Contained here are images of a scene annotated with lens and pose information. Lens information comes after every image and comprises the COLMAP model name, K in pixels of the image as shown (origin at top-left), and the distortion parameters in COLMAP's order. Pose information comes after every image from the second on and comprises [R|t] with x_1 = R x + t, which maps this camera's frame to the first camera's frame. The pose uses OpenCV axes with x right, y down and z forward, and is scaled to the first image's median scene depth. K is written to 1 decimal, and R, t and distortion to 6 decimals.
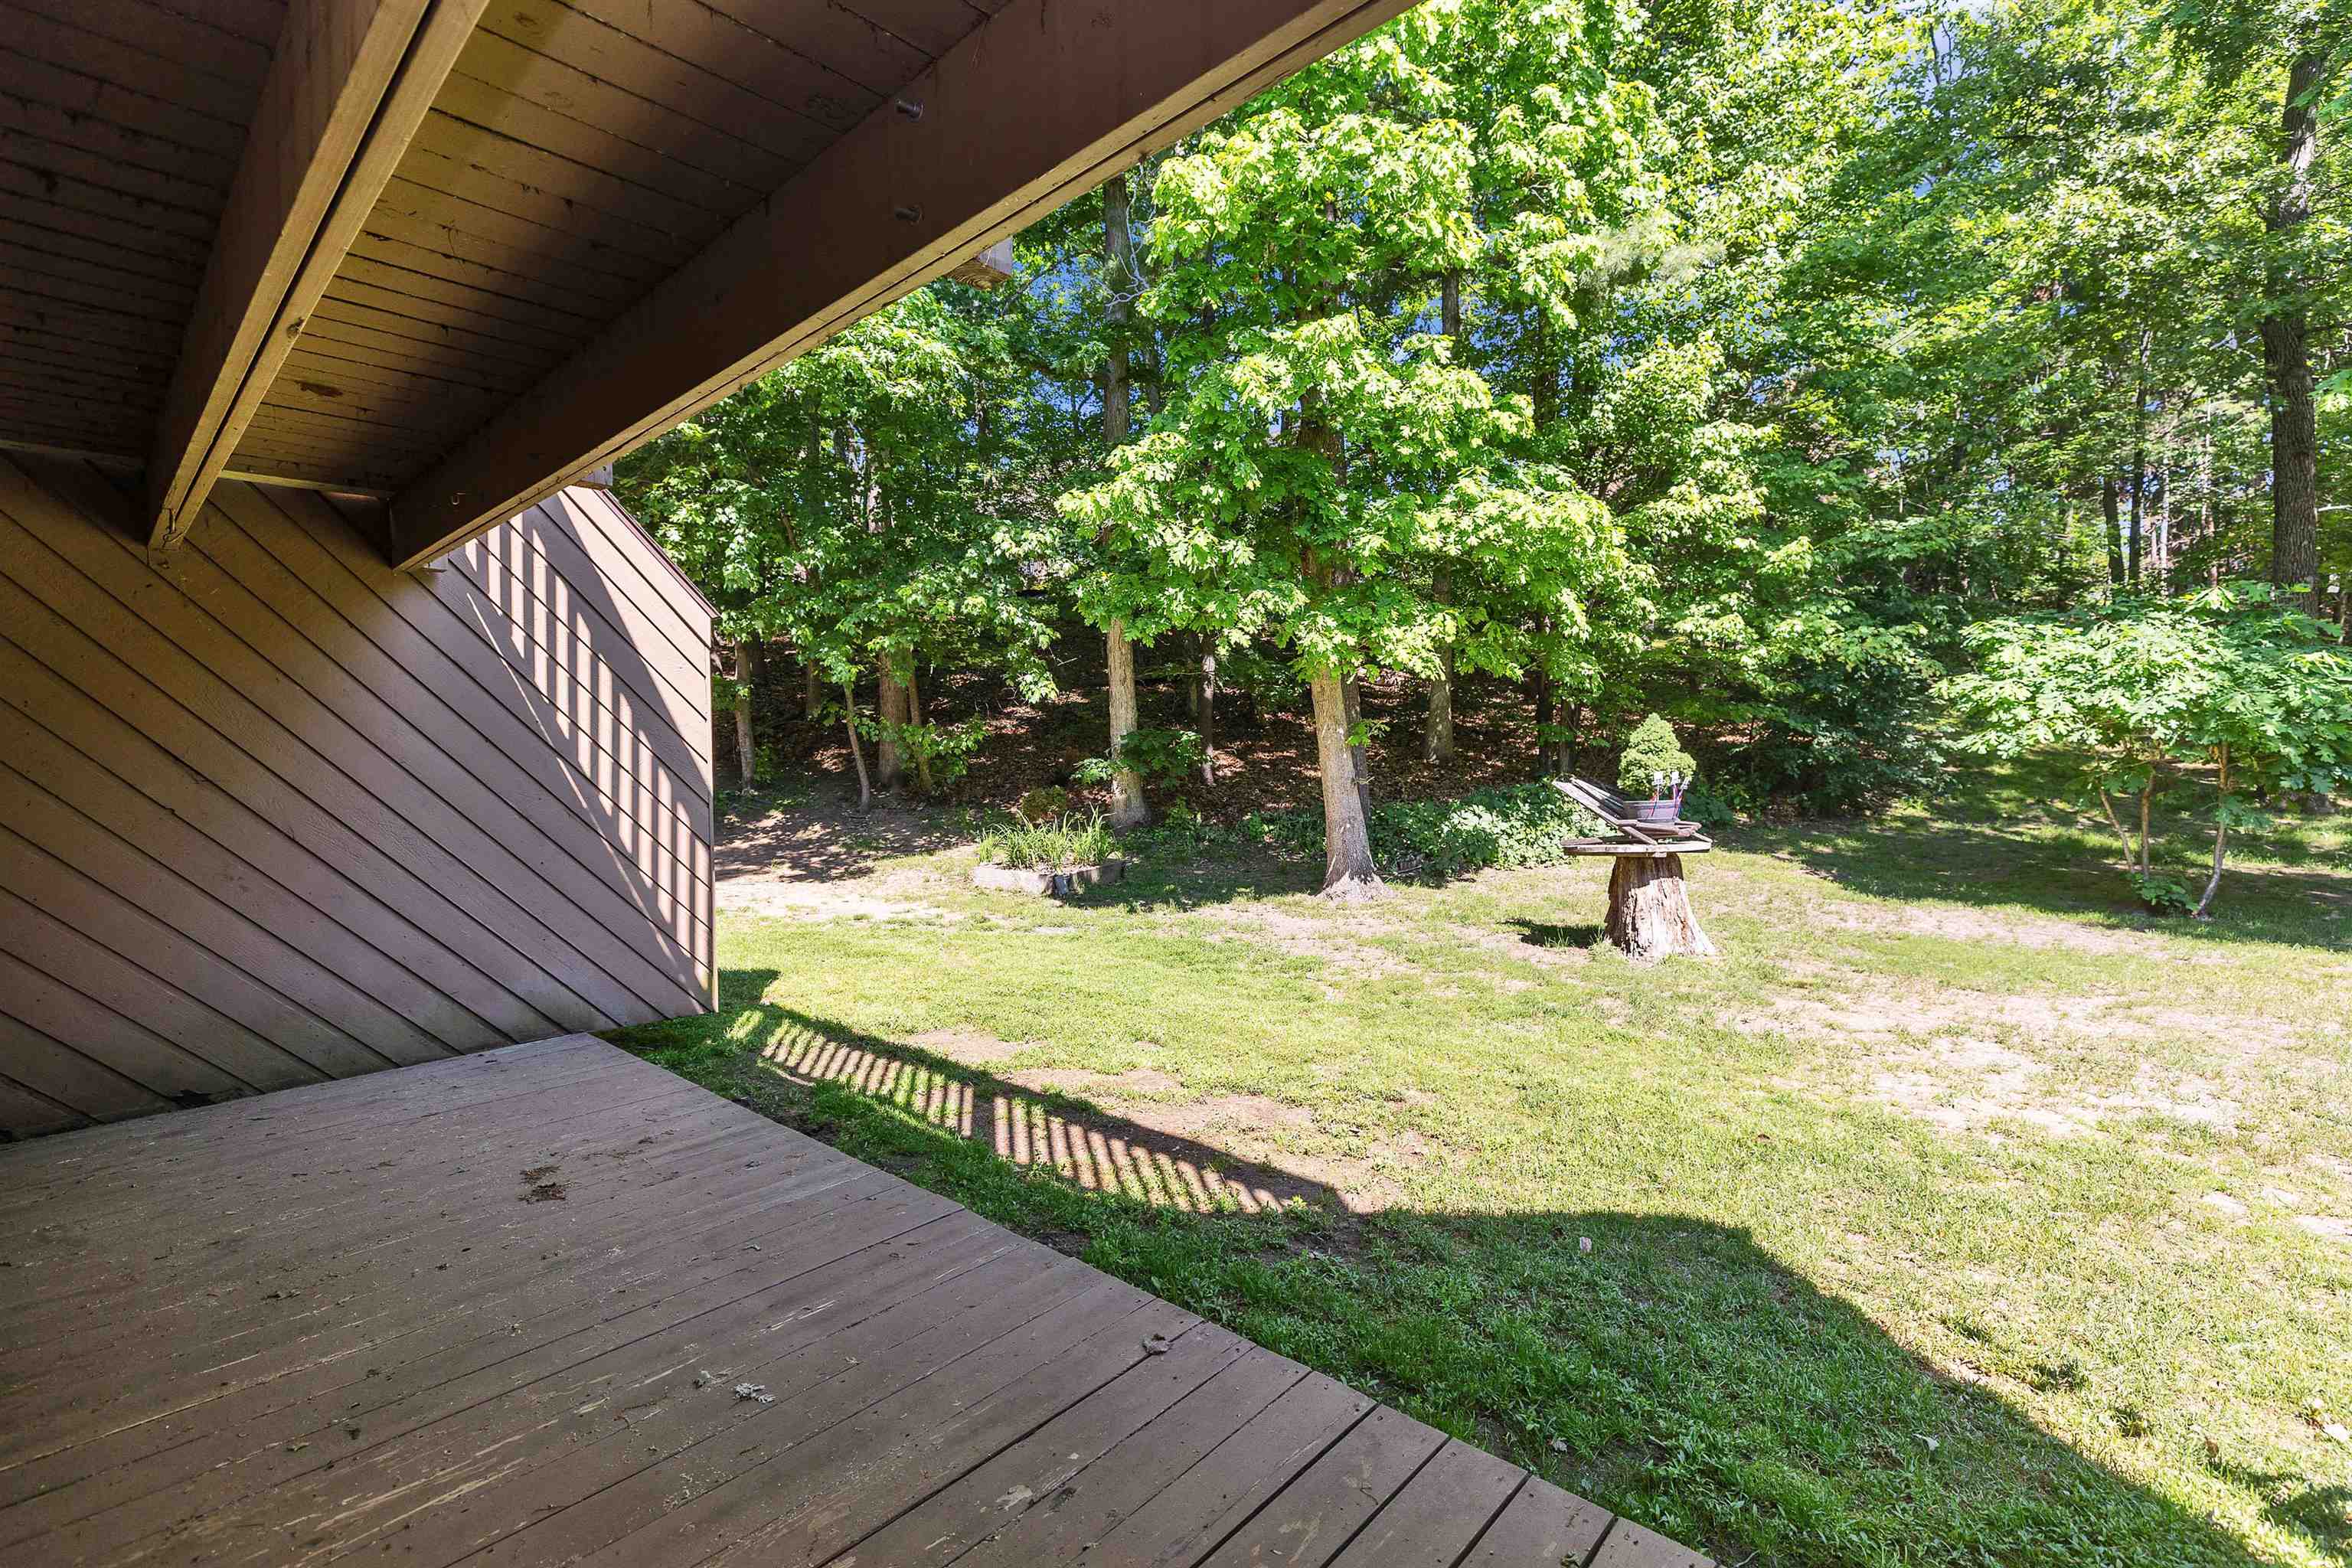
lens RADIAL K [[1060.7, 0, 1175.6], [0, 1060.7, 745.7], [0, 0, 1]] dist [0.008005, -0.001213]
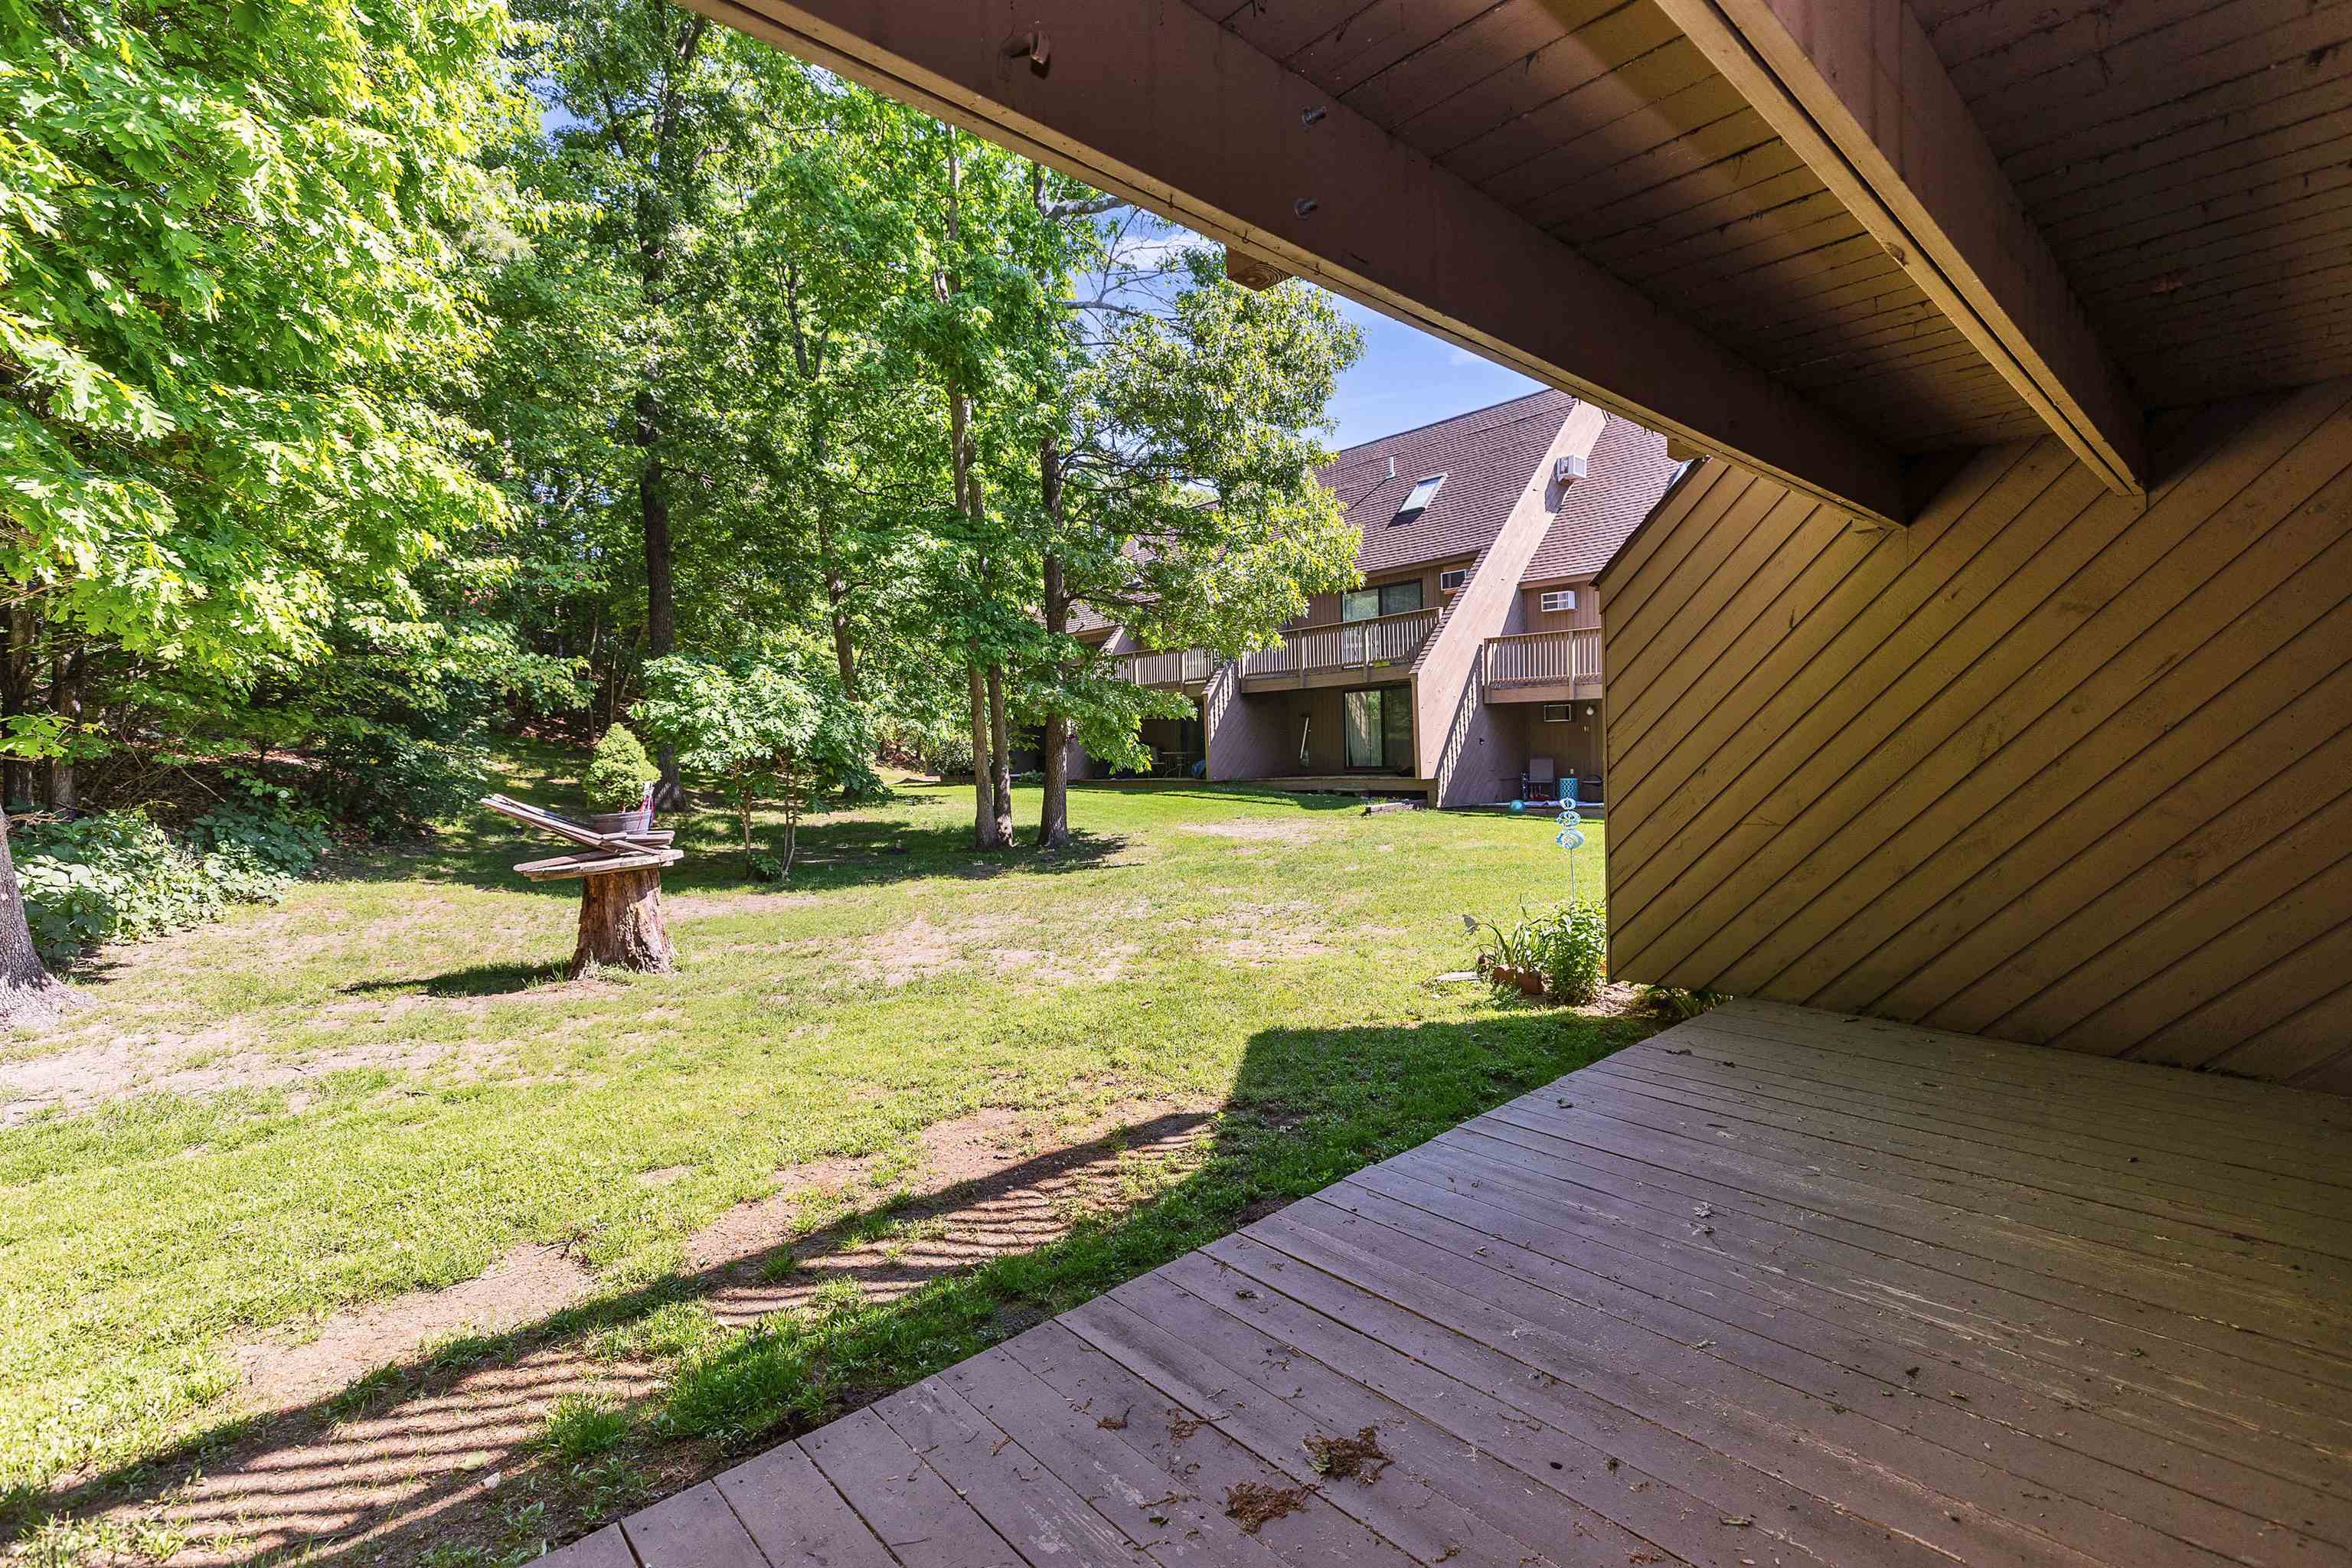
lens RADIAL K [[1060.7, 0, 1166.3], [0, 1060.7, 774.1], [0, 0, 1]] dist [0.008005, -0.001213]
pose [[0.077269, -0.011566, 0.996943, -0.884065], [0.012389, 0.999867, 0.010640, 0.021318], [-0.996933, 0.011529, 0.077402, 0.781690]]
